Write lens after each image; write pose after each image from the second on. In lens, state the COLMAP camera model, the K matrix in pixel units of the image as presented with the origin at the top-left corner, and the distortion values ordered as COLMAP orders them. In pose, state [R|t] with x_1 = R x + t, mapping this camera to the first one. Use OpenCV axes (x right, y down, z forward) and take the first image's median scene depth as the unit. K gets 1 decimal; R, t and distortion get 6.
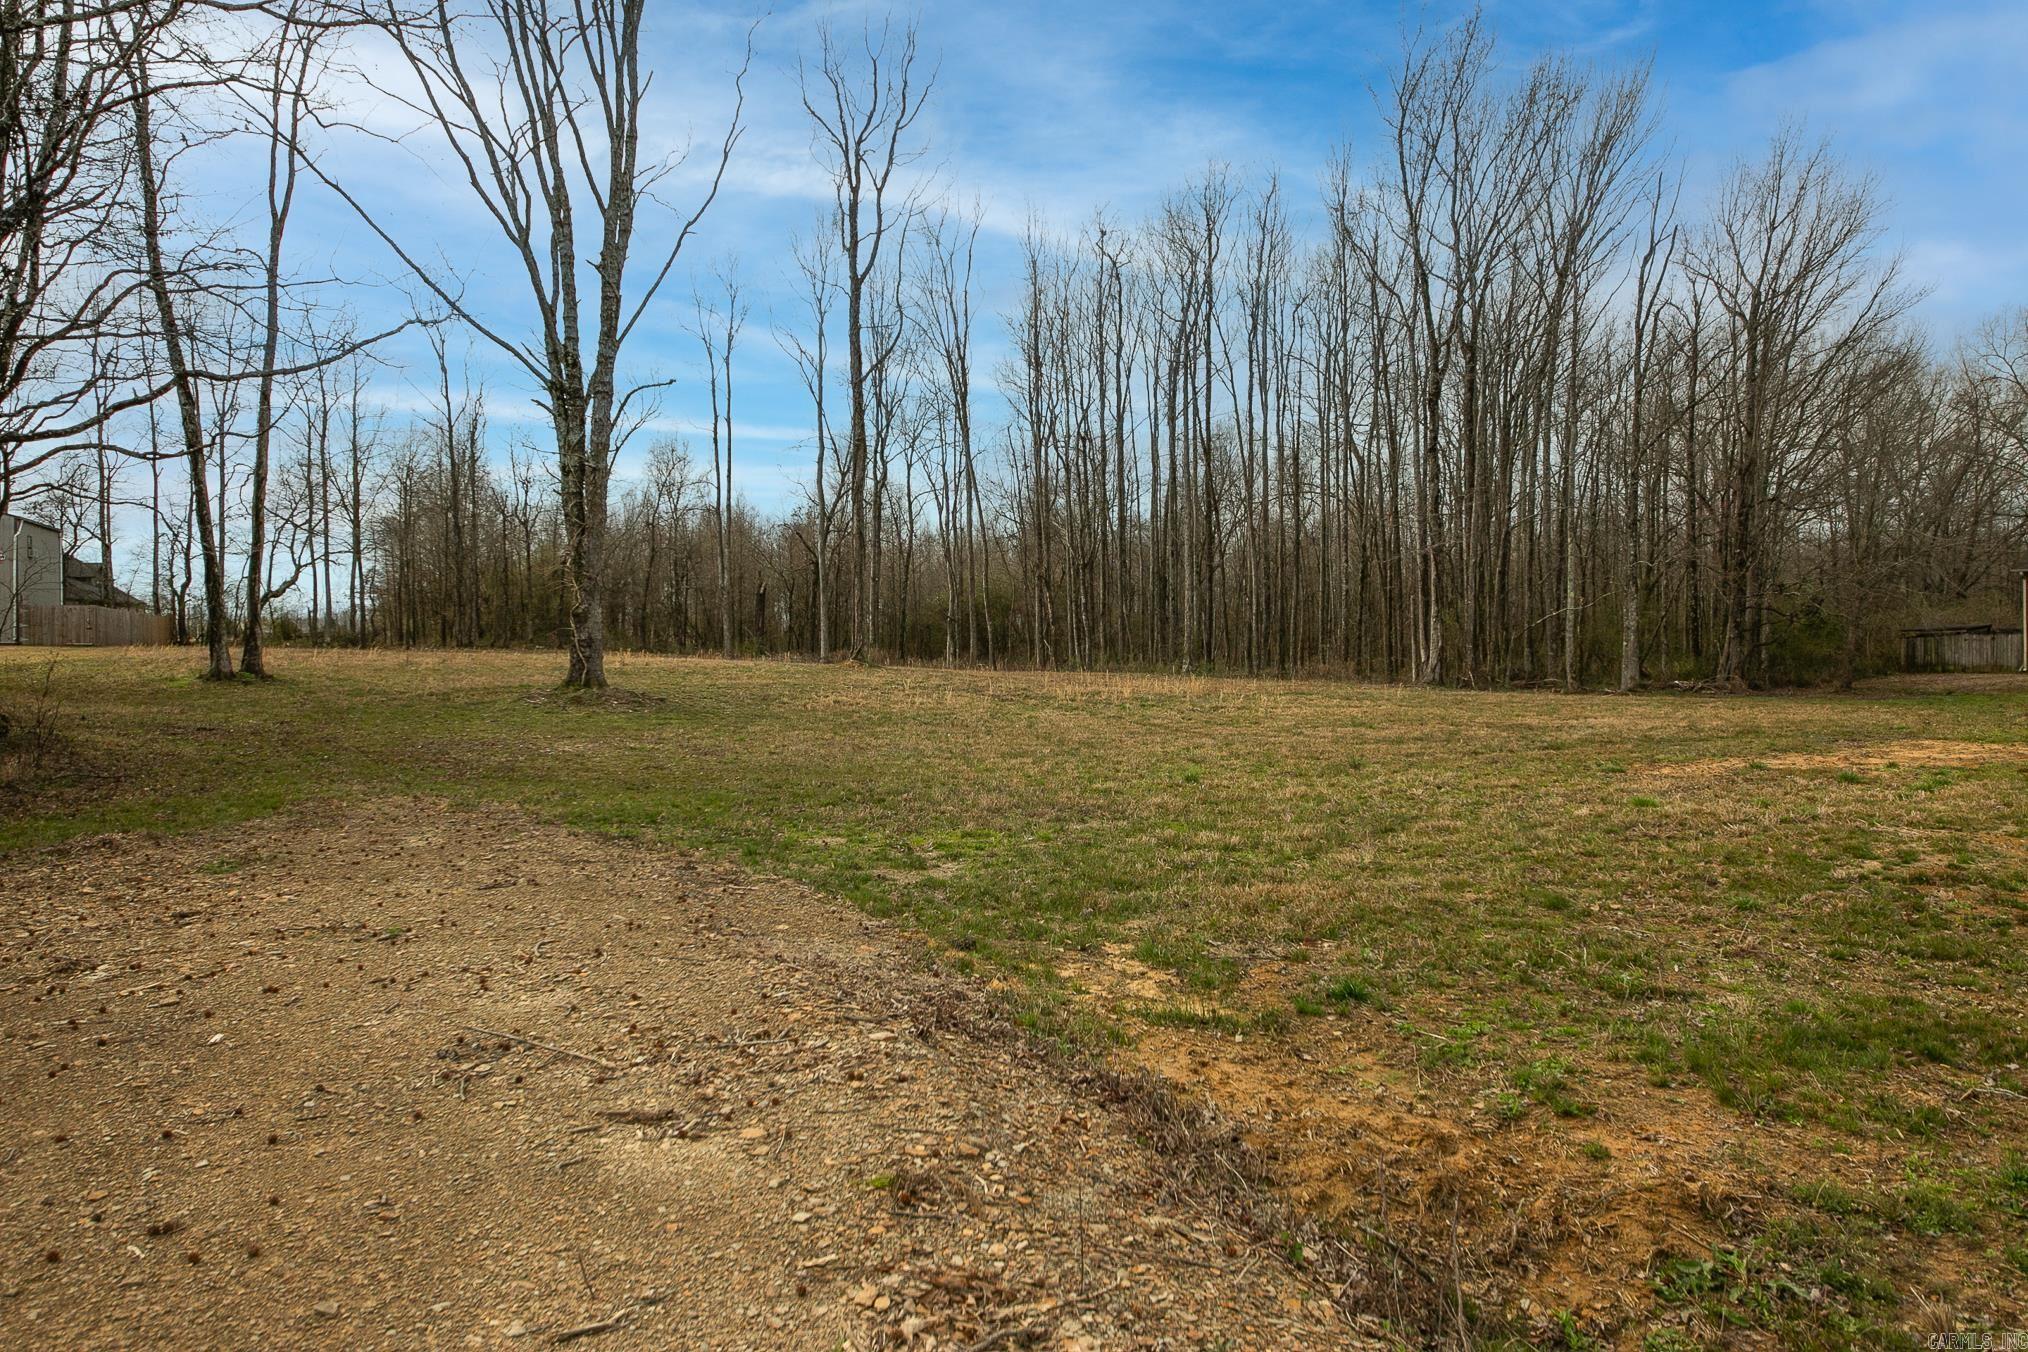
lens RADIAL K [[1296.2, 0, 1014.0], [0, 1296.2, 676.0], [0, 0, 1]] dist [0.081236, -0.053217]
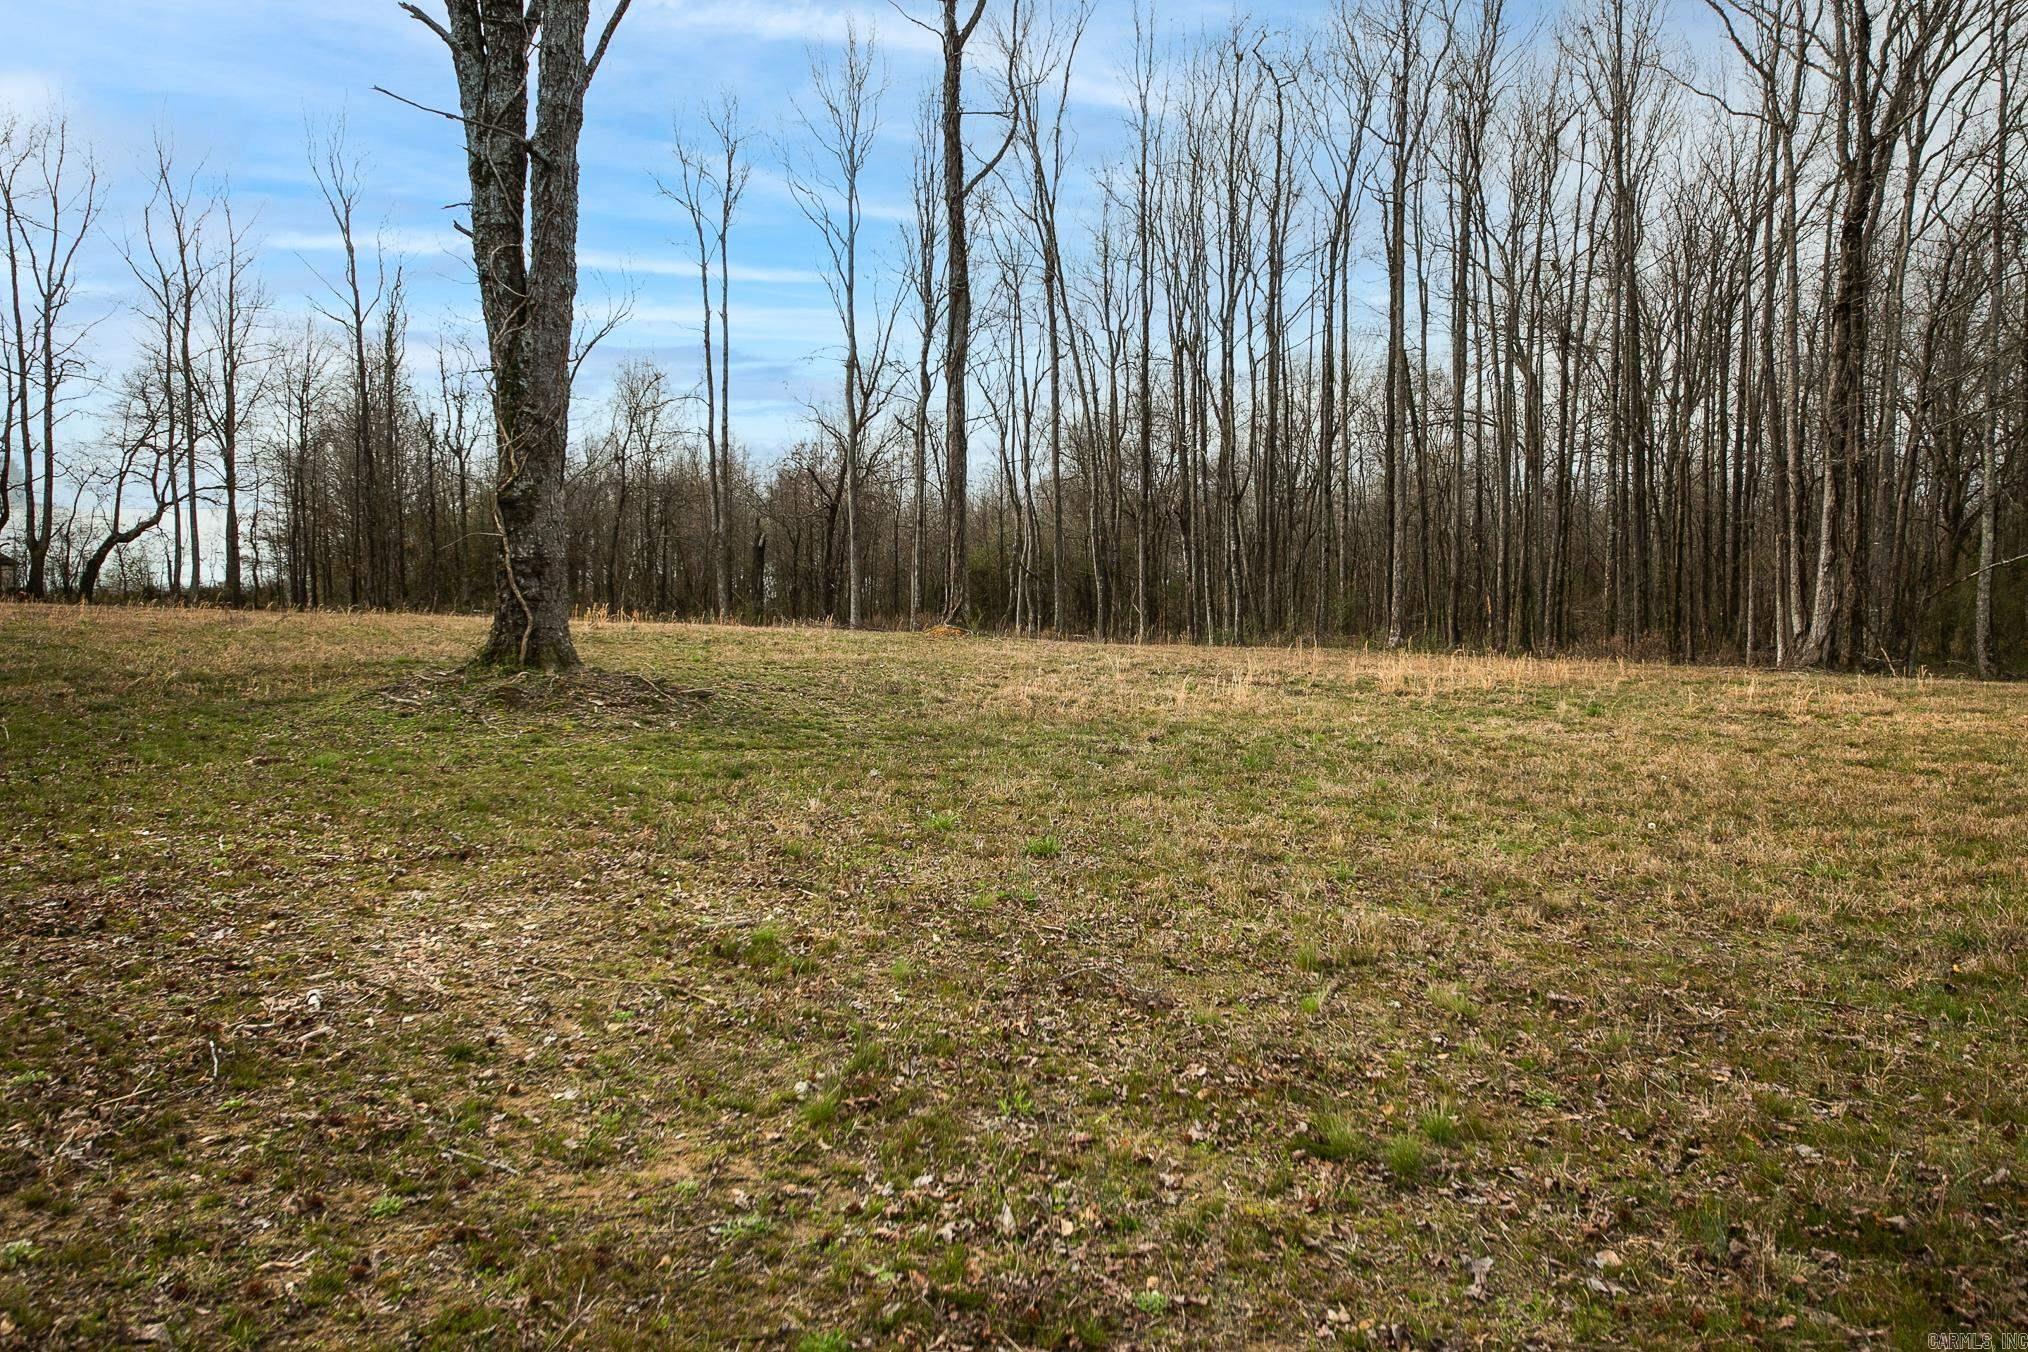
lens RADIAL K [[1296.2, 0, 1014.0], [0, 1296.2, 676.0], [0, 0, 1]] dist [0.081236, -0.053217]
pose [[0.999489, 0.006258, 0.031346, -0.107760], [-0.006793, 0.999833, 0.016987, 0.001868], [-0.031234, -0.017192, 0.999364, 0.334681]]
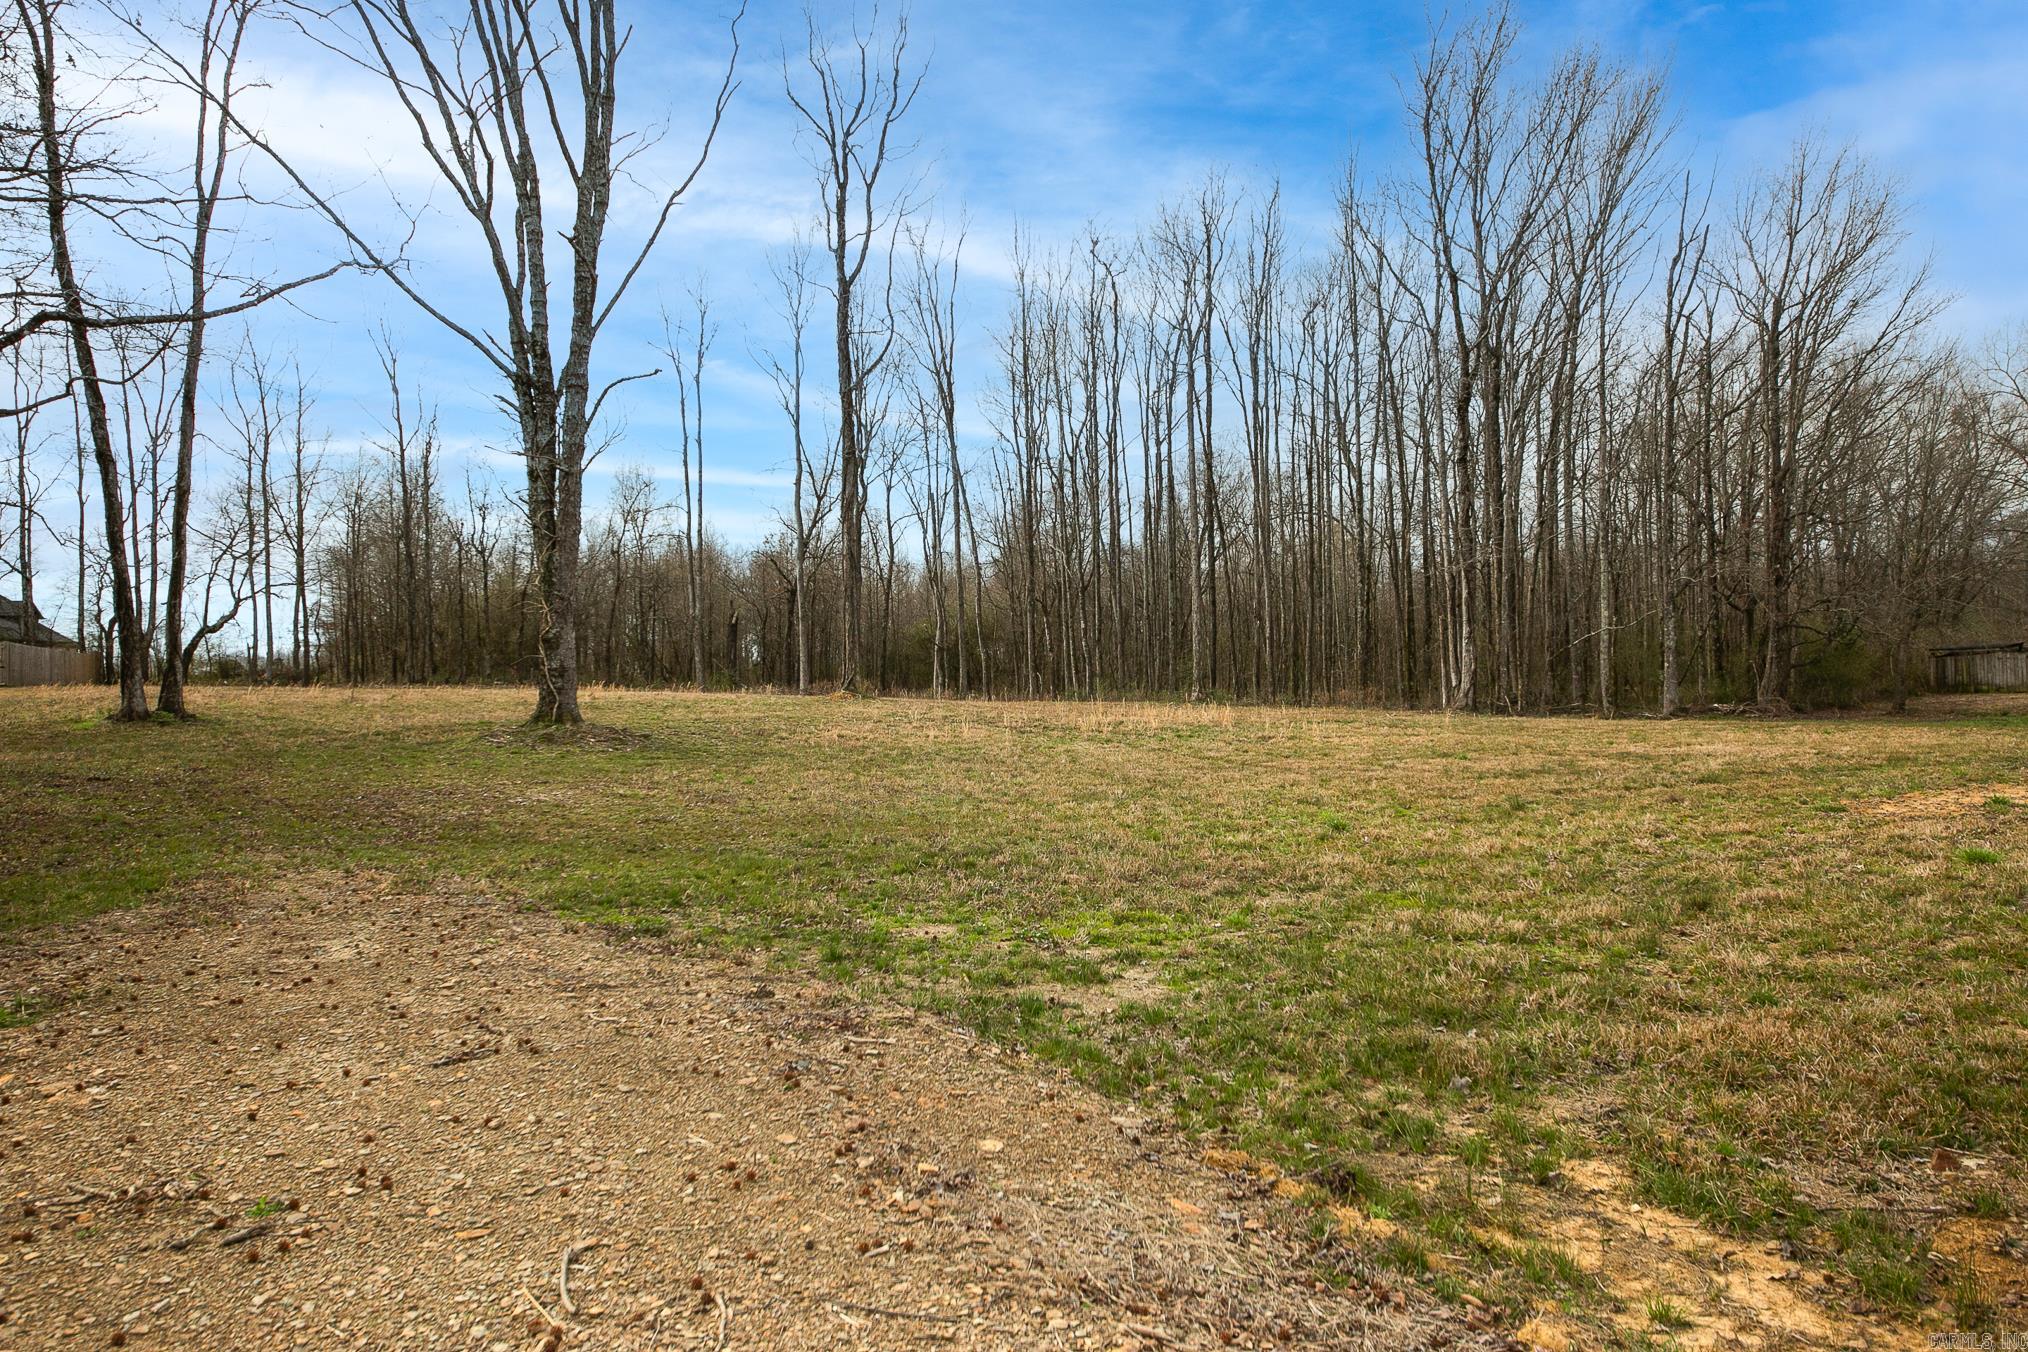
lens RADIAL K [[1296.2, 0, 1014.0], [0, 1296.2, 676.0], [0, 0, 1]] dist [0.081236, -0.053217]
pose [[0.999504, -0.010850, 0.029569, -0.029778], [0.011587, 0.999623, -0.024891, 0.001431], [-0.029288, 0.025221, 0.999253, 0.072279]]
